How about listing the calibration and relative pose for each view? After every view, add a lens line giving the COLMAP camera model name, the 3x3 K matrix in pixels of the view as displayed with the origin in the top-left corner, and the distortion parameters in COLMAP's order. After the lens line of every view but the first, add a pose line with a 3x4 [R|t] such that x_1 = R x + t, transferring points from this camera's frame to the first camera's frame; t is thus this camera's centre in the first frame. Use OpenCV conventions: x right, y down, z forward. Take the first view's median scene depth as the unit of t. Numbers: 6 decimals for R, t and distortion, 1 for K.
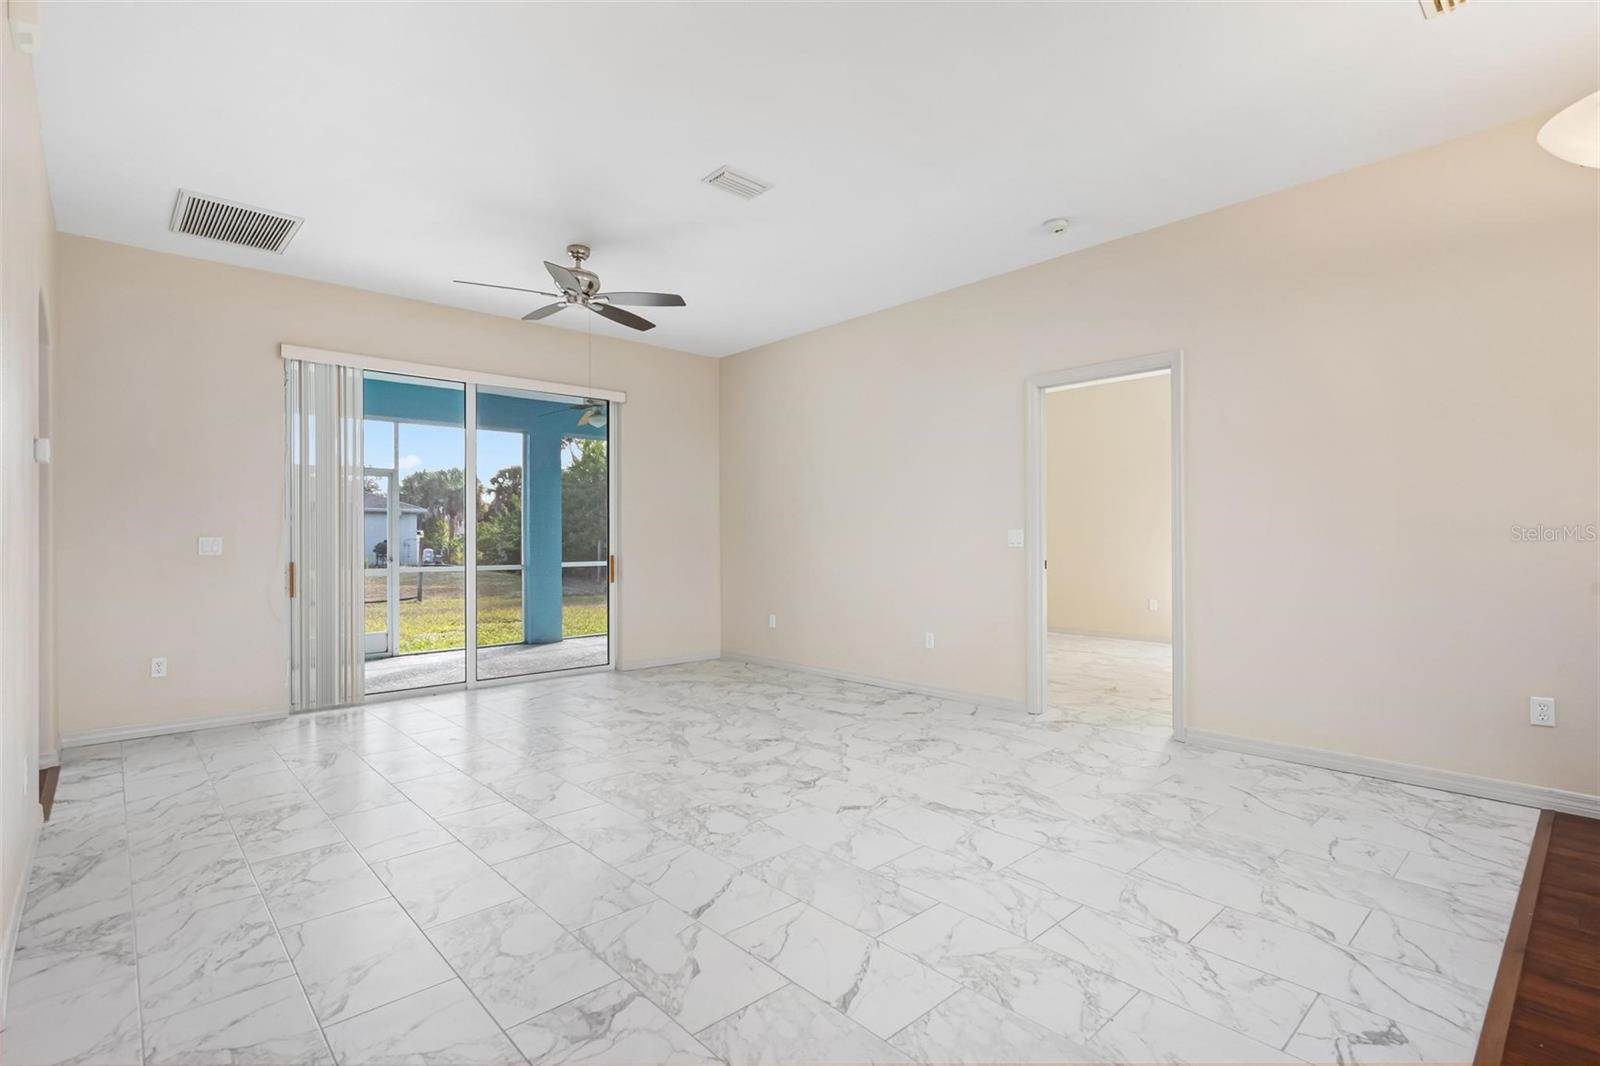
lens RADIAL K [[755.2, 0, 800.0], [0, 755.2, 533.0], [0, 0, 1]] dist [-0.000816, -0.000693]
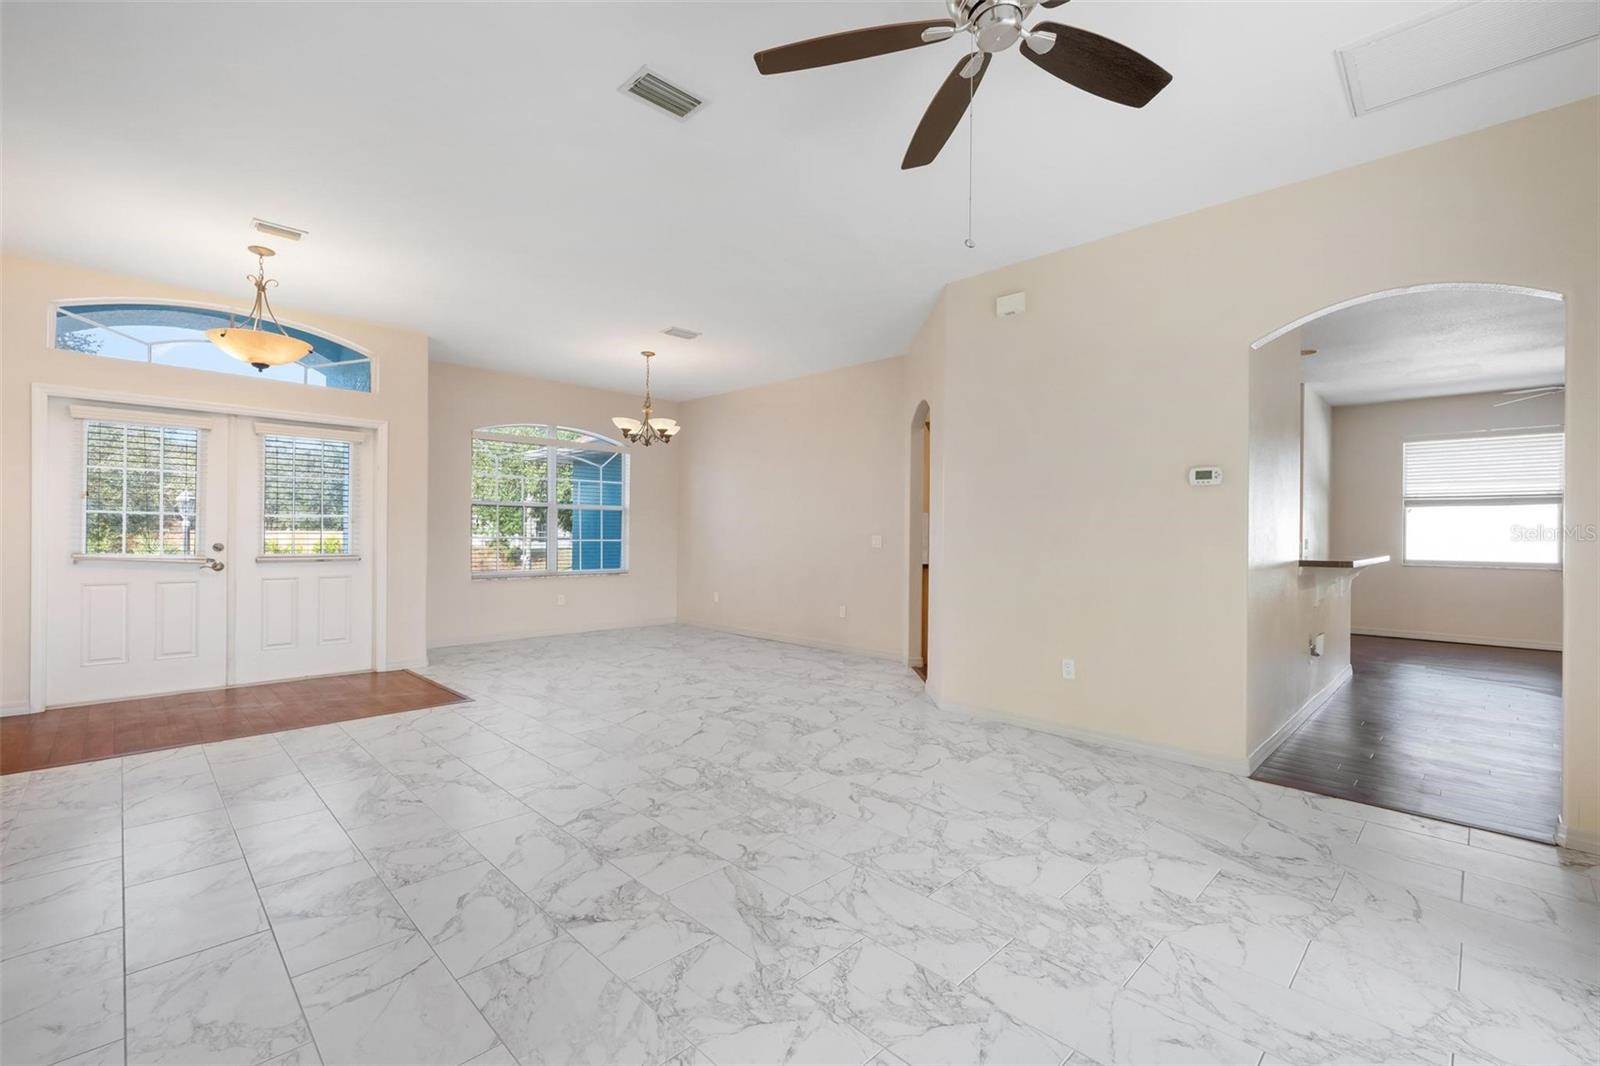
lens RADIAL K [[680.5, 0, 801.8], [0, 680.5, 534.9], [0, 0, 1]] dist [0.002004, -0.000494]
pose [[-0.999058, -0.003778, -0.043229, -0.201895], [-0.003400, 0.999955, -0.008833, 0.005394], [0.043261, -0.008678, -0.999026, 1.763963]]
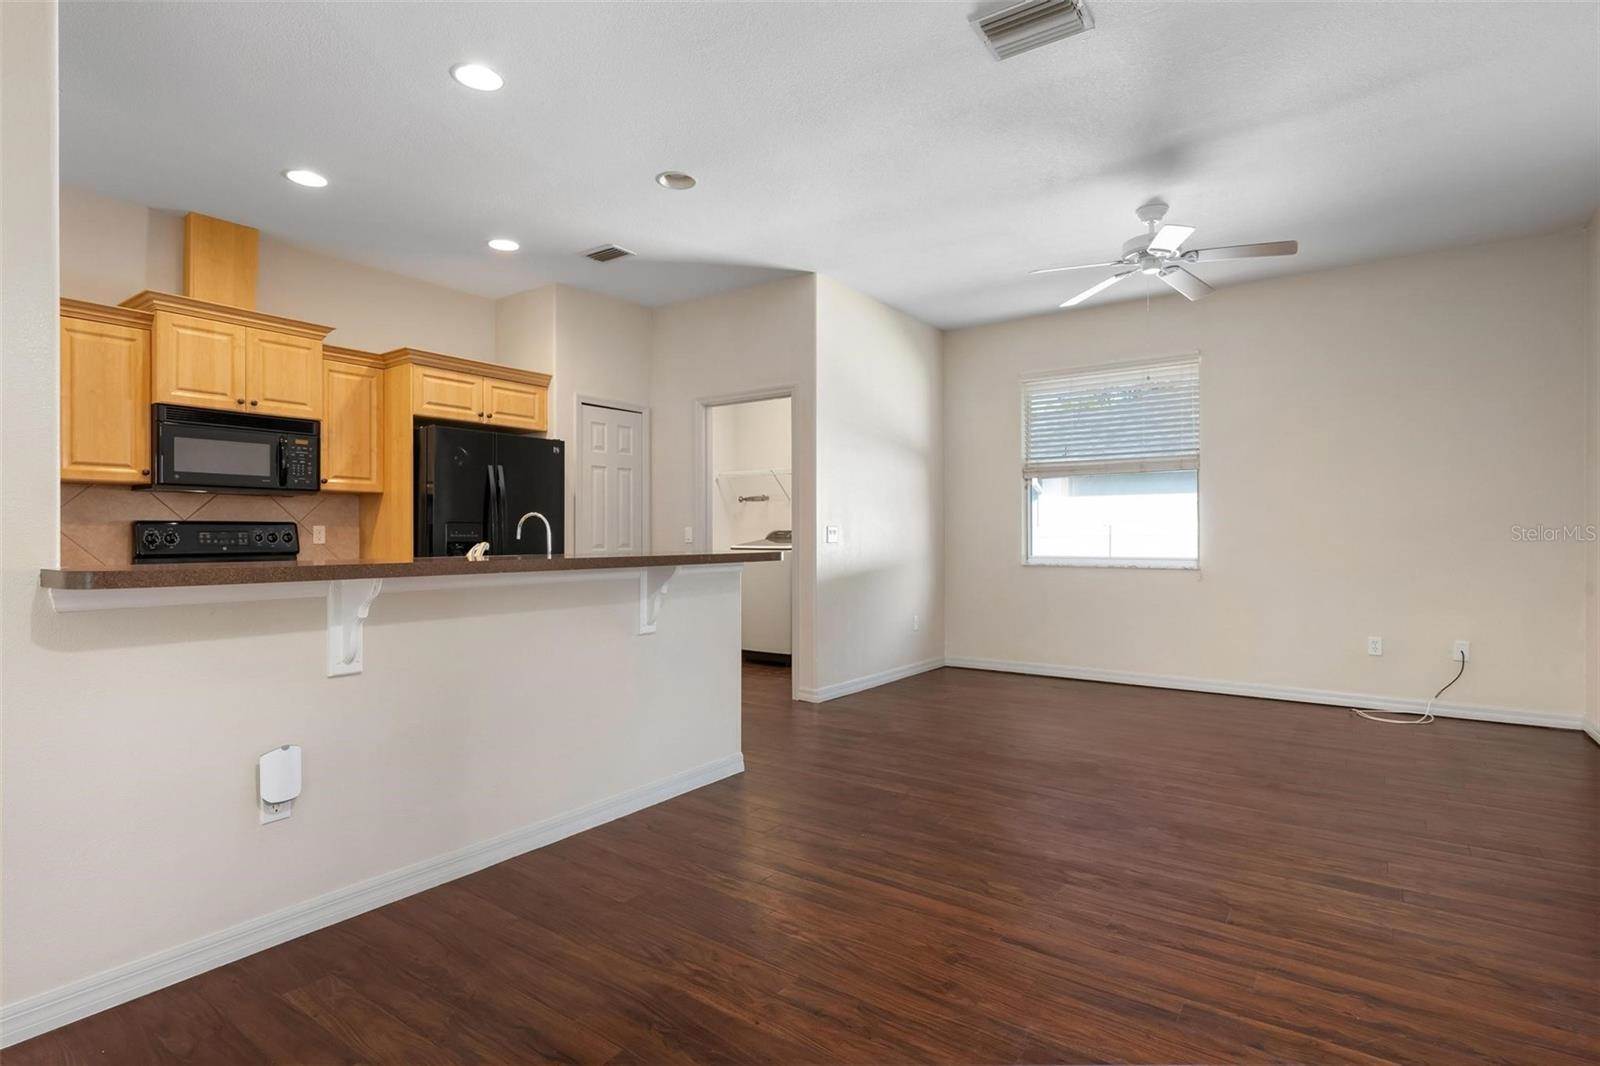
lens RADIAL K [[792.1, 0, 787.8], [0, 792.1, 536.0], [0, 0, 1]] dist [-0.000612, 0.000180]
pose [[-0.981687, 0.004802, -0.190443, -1.488404], [0.006347, 0.999952, -0.007507, 0.022269], [0.190398, -0.008578, -0.981670, 1.202069]]
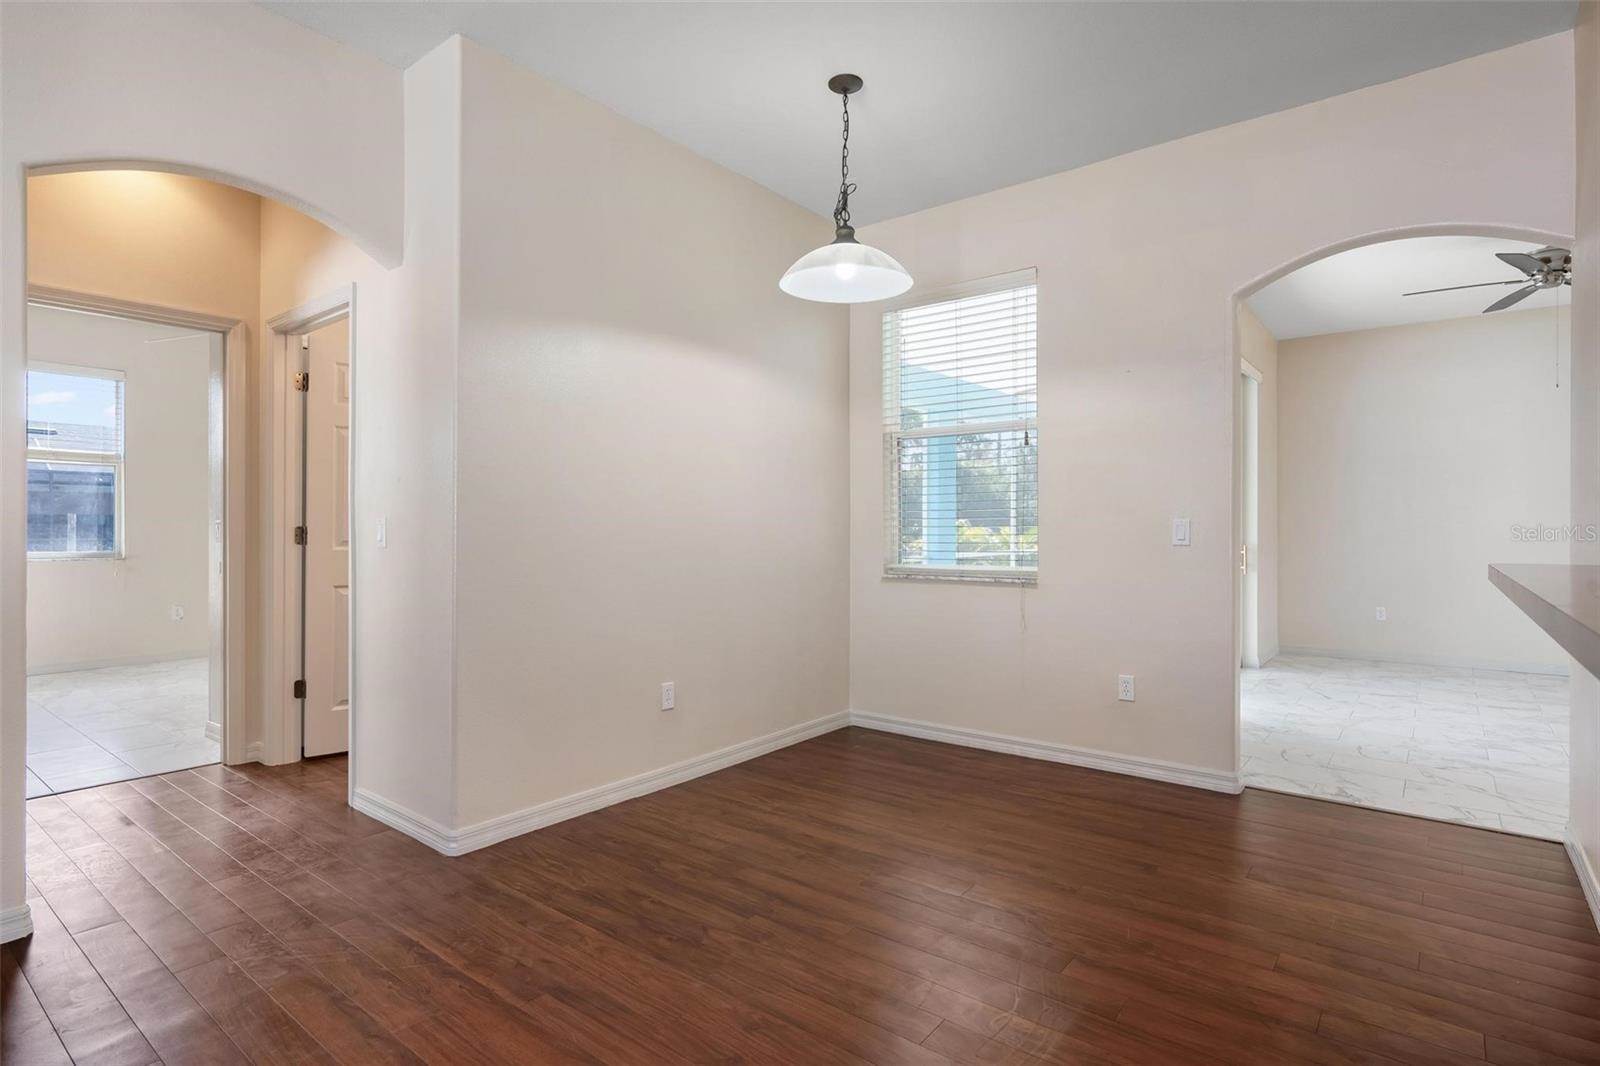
lens RADIAL K [[813.9, 0, 808.8], [0, 813.9, 527.5], [0, 0, 1]] dist [0.001244, 0.001213]
pose [[0.986057, 0.004156, 0.166356, -1.756032], [-0.005931, 0.999931, 0.010172, 0.008283], [-0.166302, -0.011017, 0.986013, 0.159704]]
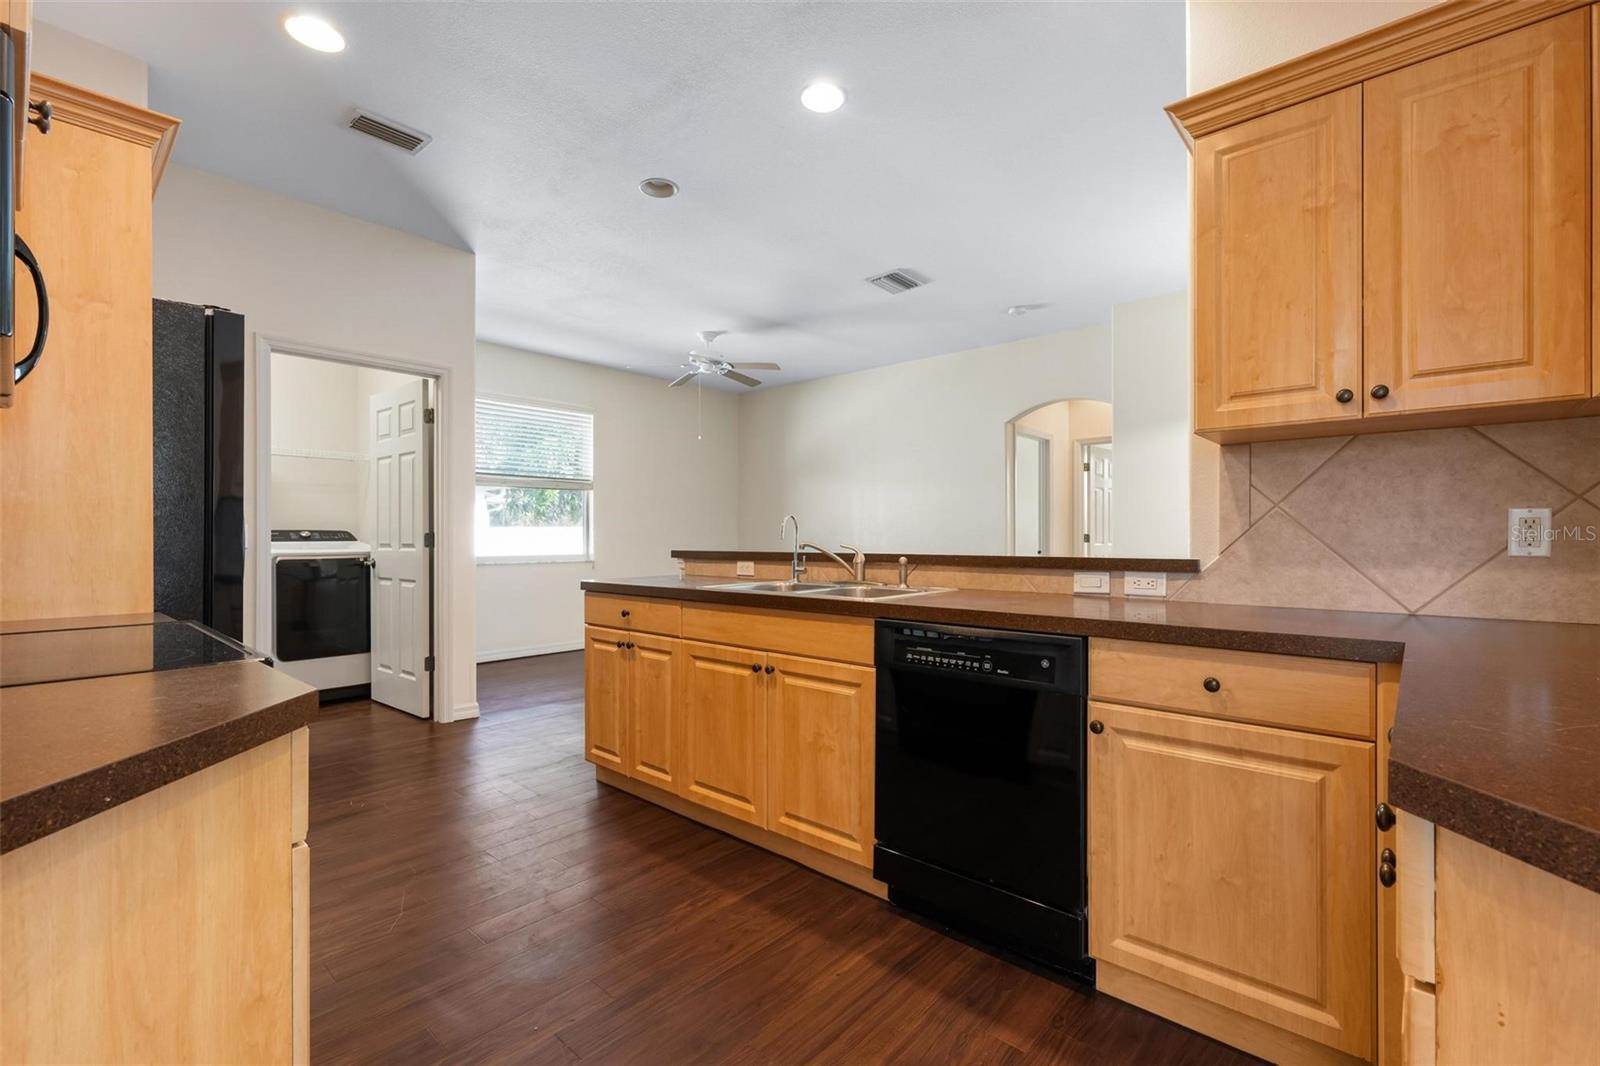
lens RADIAL K [[703.9, 0, 810.2], [0, 703.9, 536.4], [0, 0, 1]] dist [0.000192, -0.000103]
pose [[0.104156, 0.003268, -0.994556, -0.539425], [0.011567, 0.999923, 0.004497, 0.009015], [0.994494, -0.011973, 0.104110, 0.202204]]
